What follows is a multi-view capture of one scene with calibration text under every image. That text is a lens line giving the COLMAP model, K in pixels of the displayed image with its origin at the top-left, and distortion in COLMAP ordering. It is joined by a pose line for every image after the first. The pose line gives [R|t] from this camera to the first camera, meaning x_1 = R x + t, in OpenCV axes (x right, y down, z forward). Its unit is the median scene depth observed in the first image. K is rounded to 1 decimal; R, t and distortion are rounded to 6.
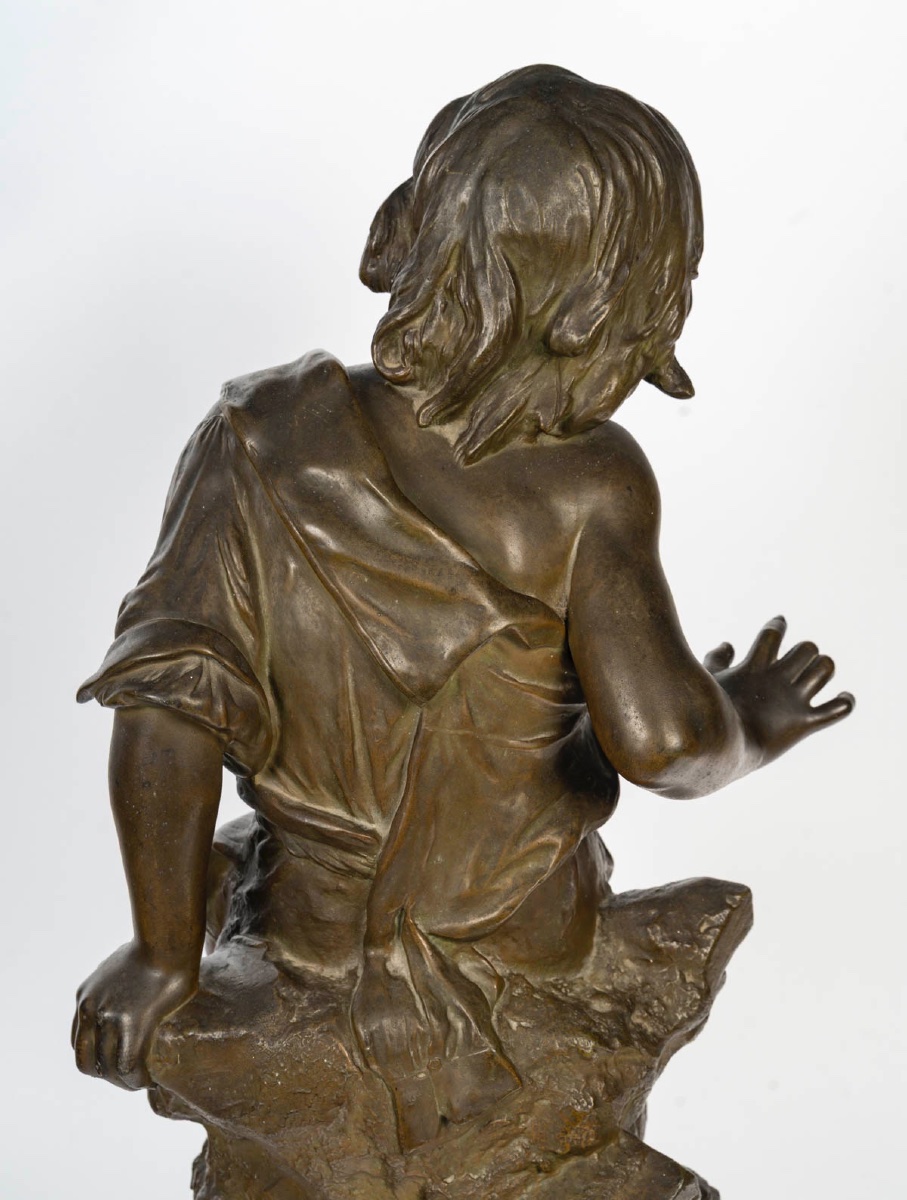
lens RADIAL K [[1838.6, 0, 451.3], [0, 1838.6, 599.2], [0, 0, 1]] dist [0.037438, 0.000000]
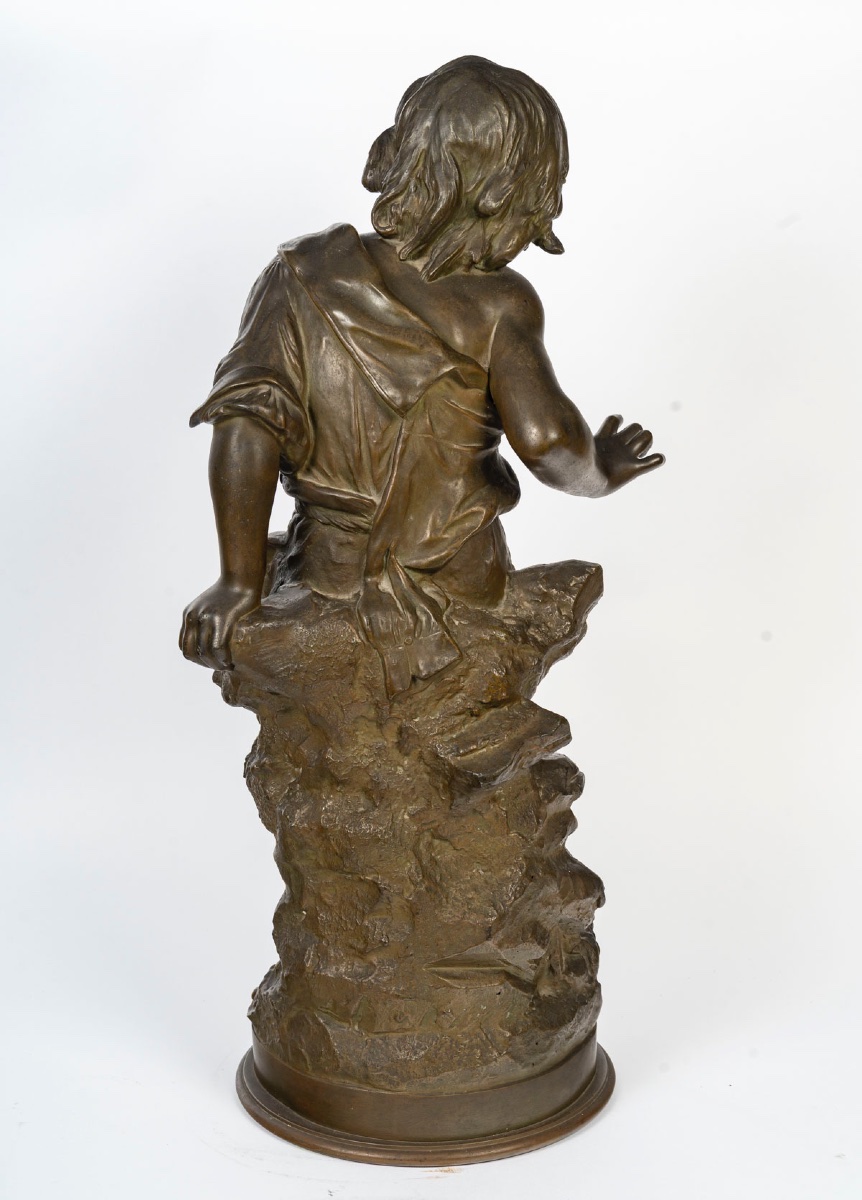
lens RADIAL K [[1596.5, 0, 433.2], [0, 1596.5, 600.9], [0, 0, 1]] dist [0.050366, 0.000000]
pose [[0.998959, 0.005385, 0.045293, -0.051067], [-0.000325, 0.993823, -0.110974, 0.370713], [-0.045610, 0.110844, 0.992791, -0.404222]]
